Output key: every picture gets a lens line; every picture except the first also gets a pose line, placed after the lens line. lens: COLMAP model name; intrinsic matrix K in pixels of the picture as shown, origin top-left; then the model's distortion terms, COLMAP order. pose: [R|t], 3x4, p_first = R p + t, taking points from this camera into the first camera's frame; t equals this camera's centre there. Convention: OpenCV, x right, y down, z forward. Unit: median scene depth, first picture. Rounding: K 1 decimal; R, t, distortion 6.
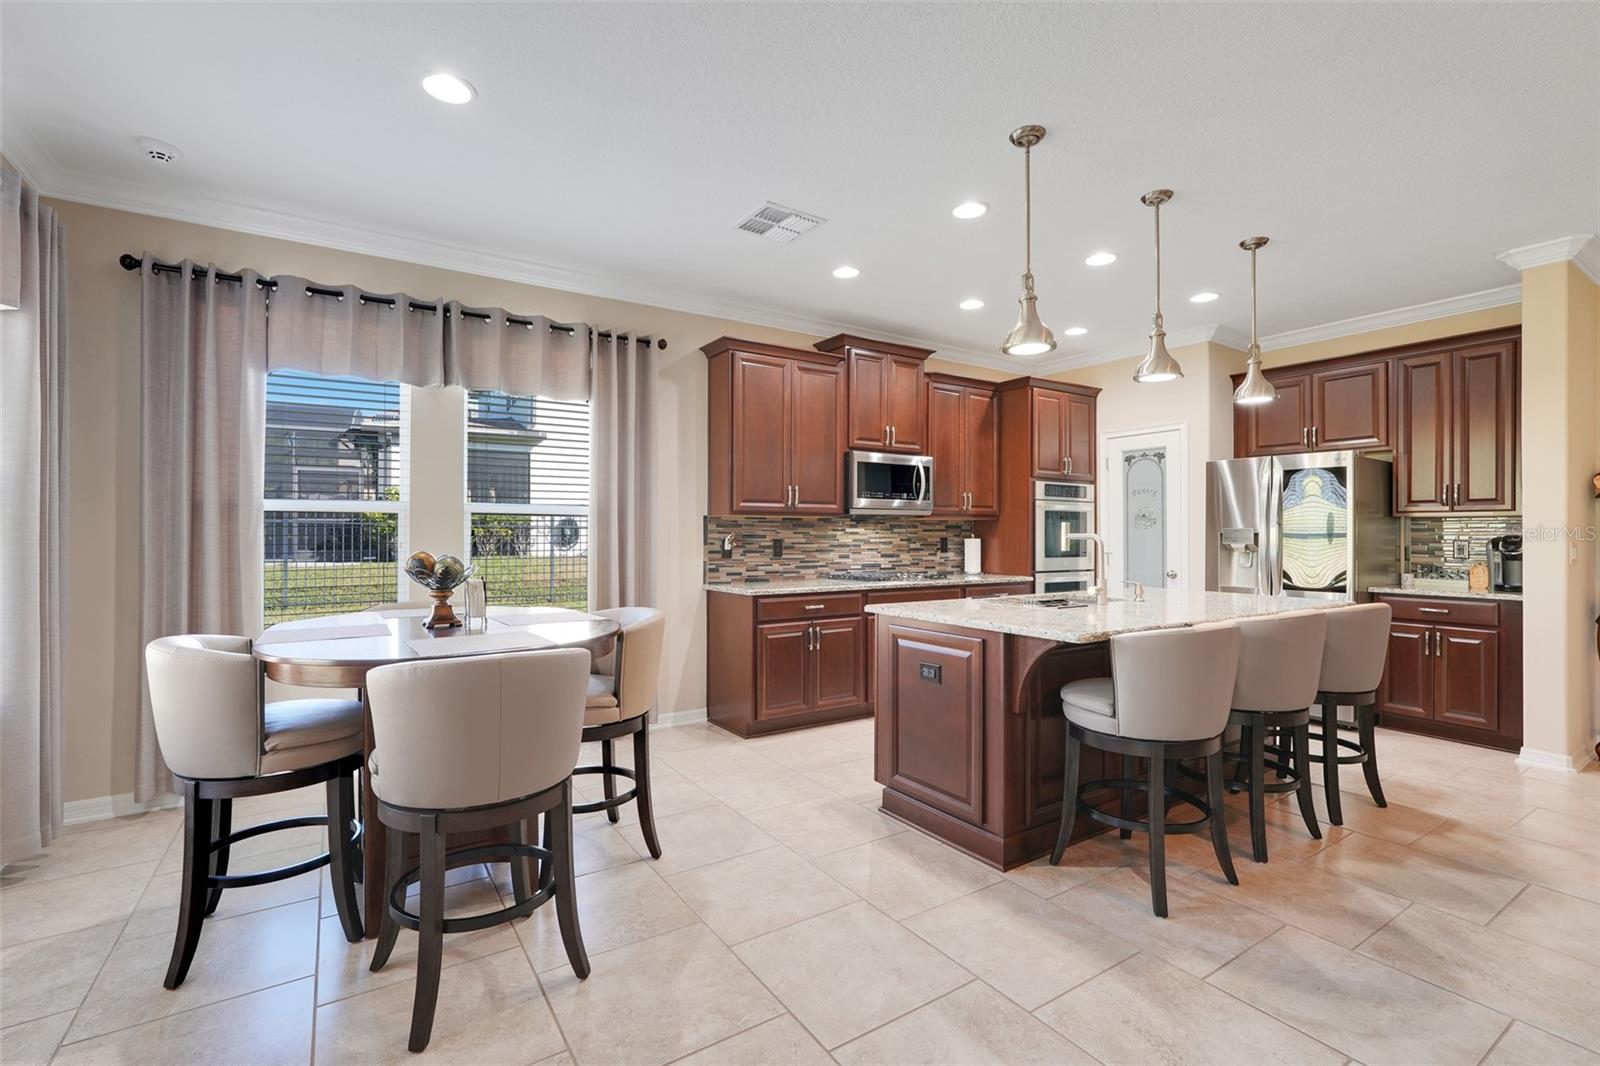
lens RADIAL K [[715.7, 0, 805.5], [0, 715.7, 515.8], [0, 0, 1]] dist [0.000946, 0.000371]
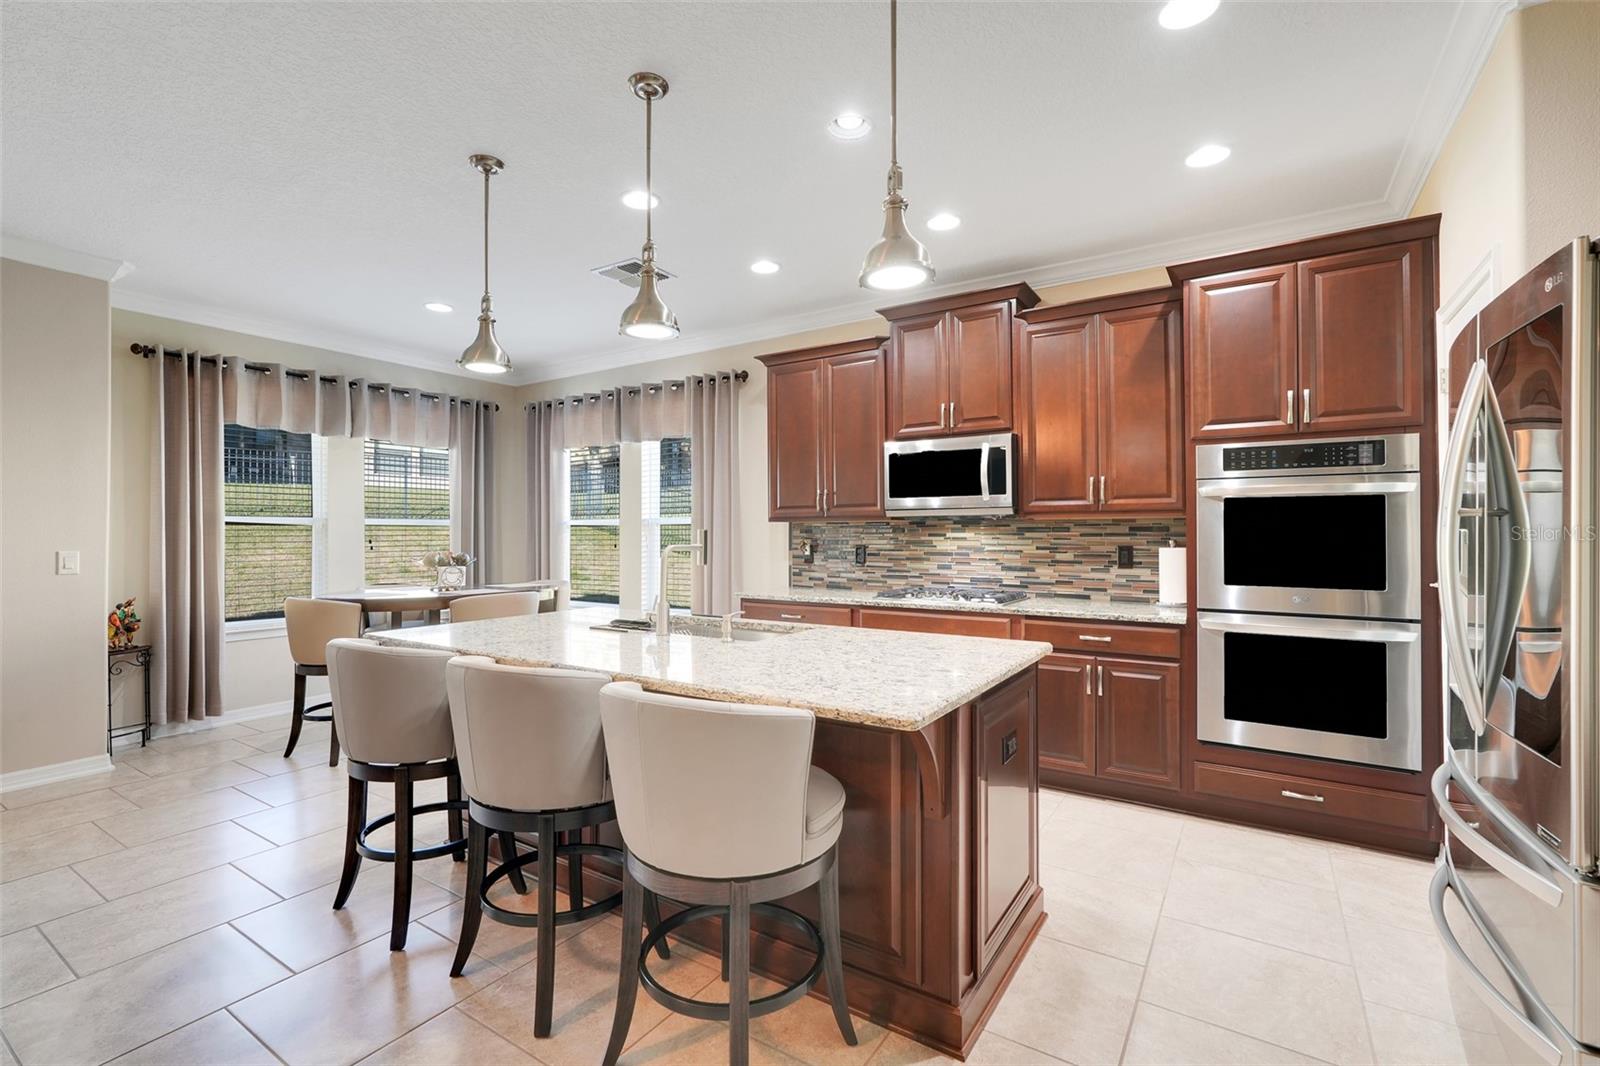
lens RADIAL K [[711.9, 0, 794.5], [0, 711.9, 538.8], [0, 0, 1]] dist [-0.028955, -0.000040]
pose [[0.399969, 0.001577, -0.916527, 0.833254], [0.024468, 0.999624, 0.012397, 0.011082], [0.916202, -0.027384, 0.399780, 0.580492]]
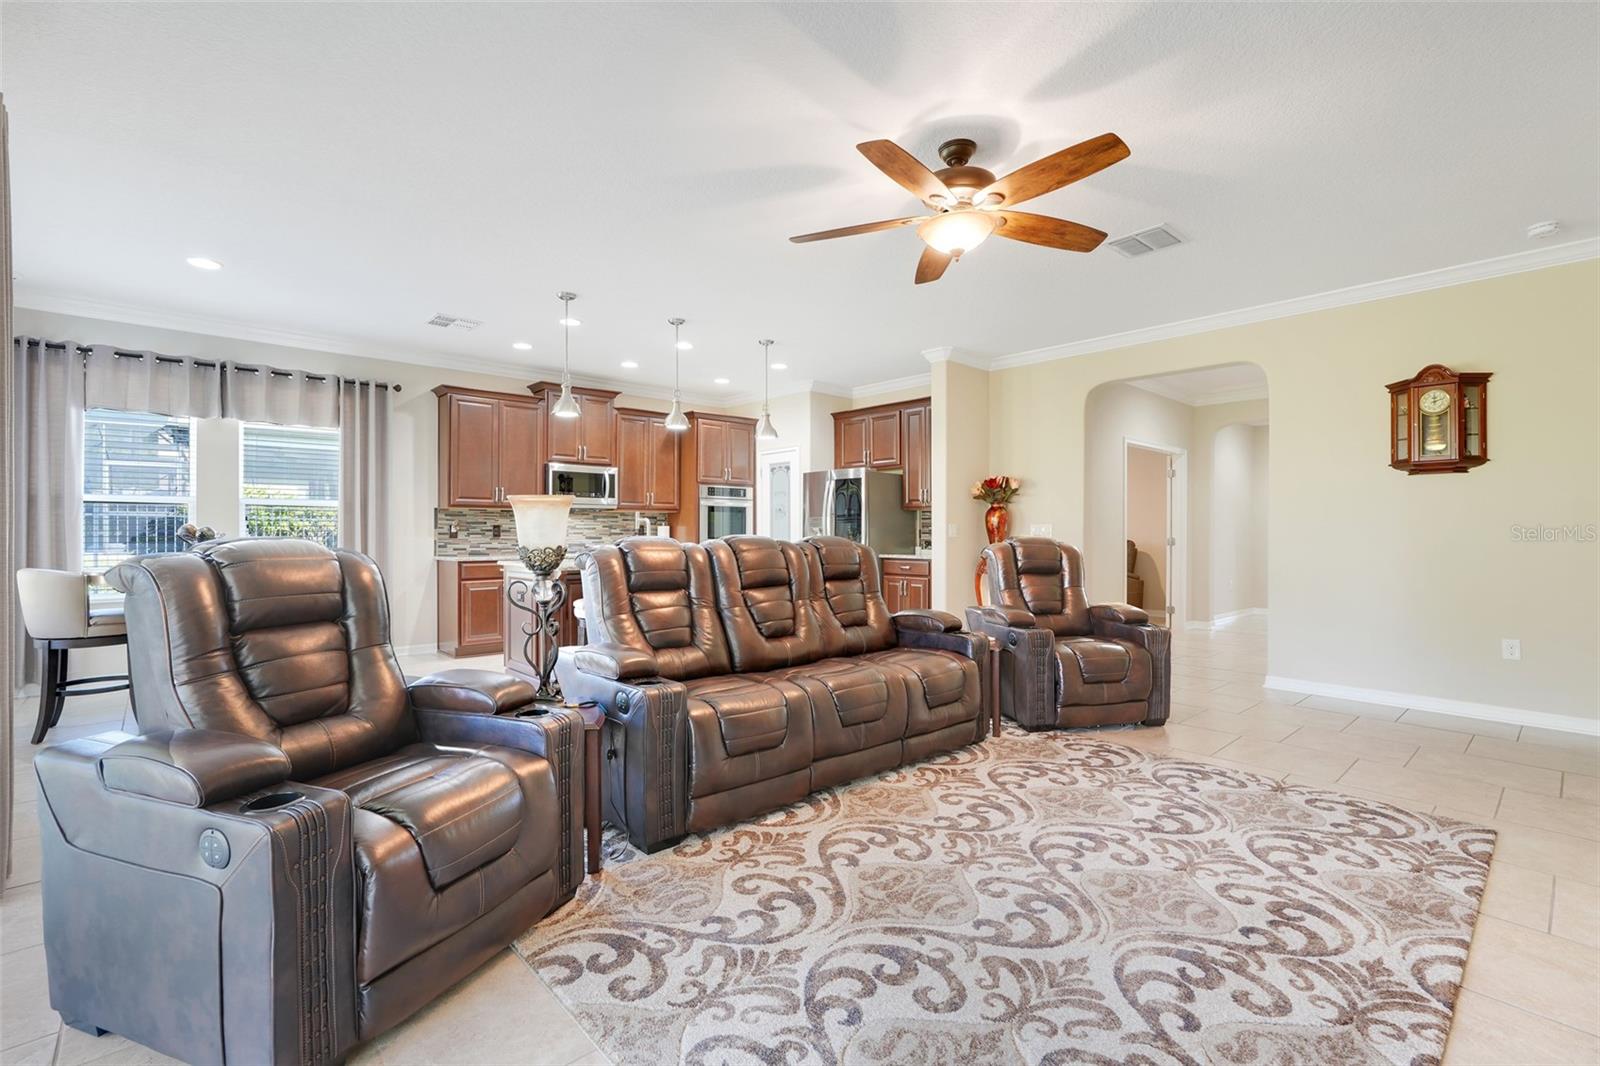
lens RADIAL K [[710.4, 0, 796.8], [0, 710.4, 519.6], [0, 0, 1]] dist [0.003793, 0.000797]
pose [[0.988660, 0.000019, 0.150173, 0.356344], [-0.000731, 0.999989, 0.004689, 0.015994], [-0.150171, -0.004746, 0.988649, -0.503183]]
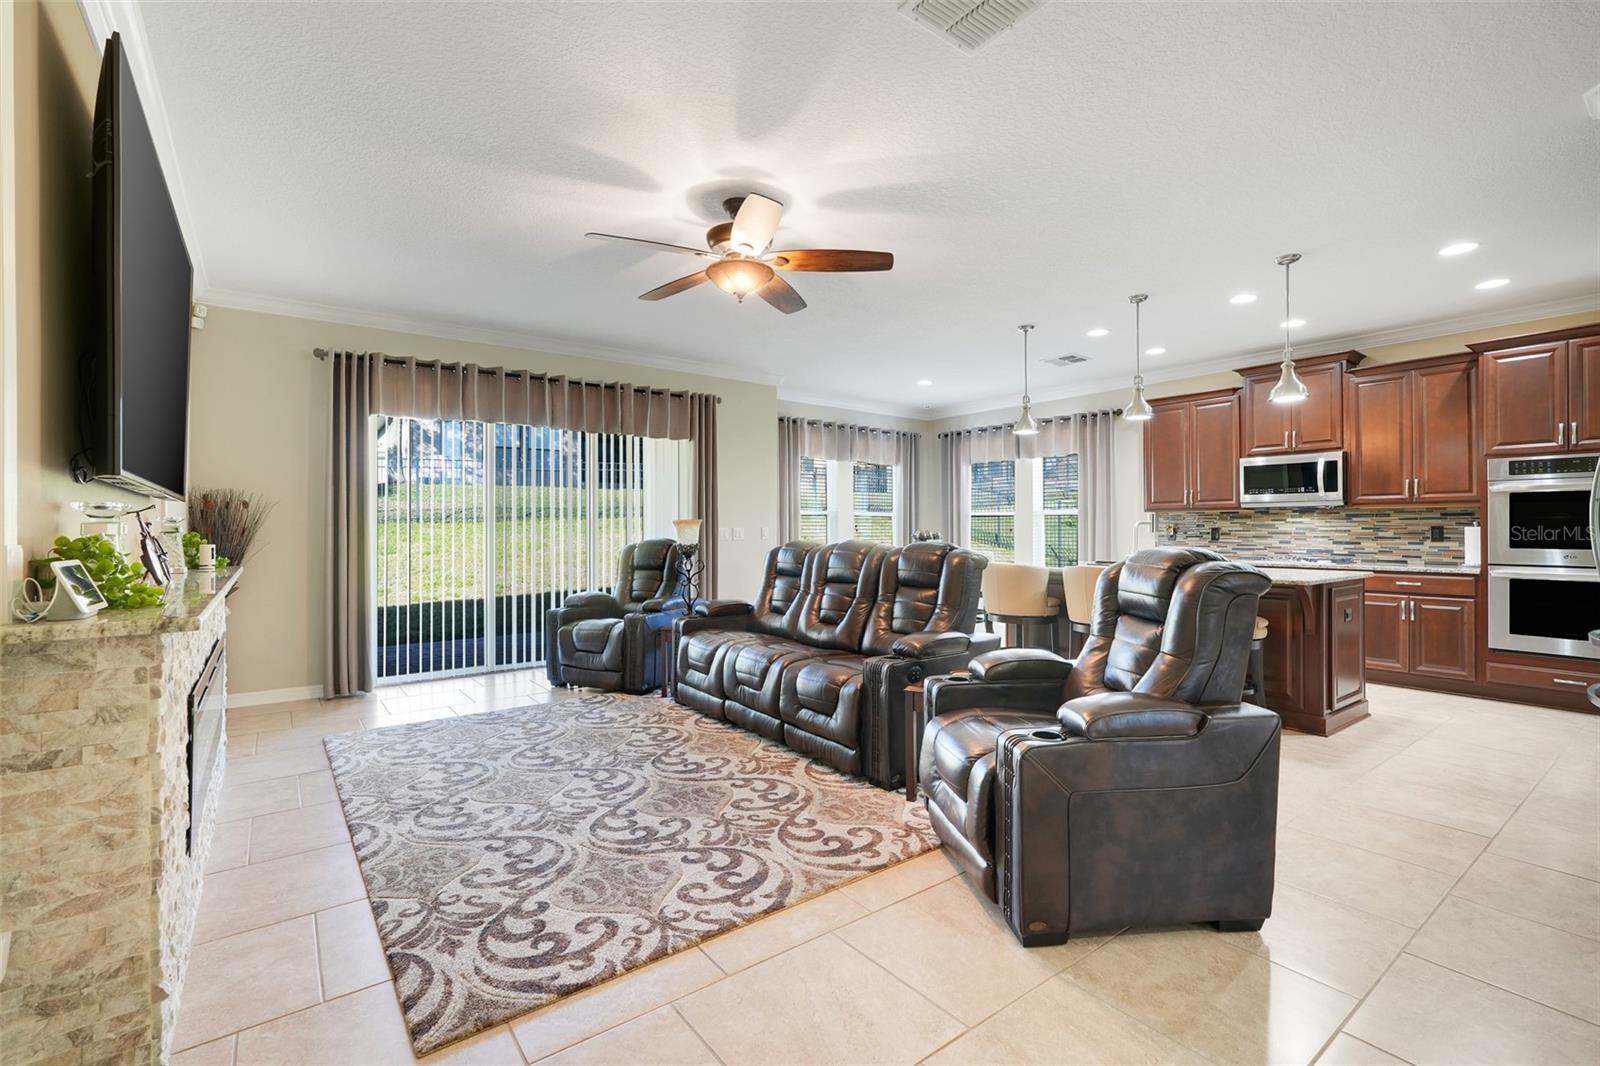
lens RADIAL K [[703.3, 0, 800.0], [0, 703.3, 533.0], [0, 0, 1]] dist [-0.004668, 0.000083]
pose [[0.068254, 0.000229, -0.997668, 1.321211], [0.022521, 0.999745, 0.001771, 0.023972], [0.997414, -0.022589, 0.068232, 0.126123]]
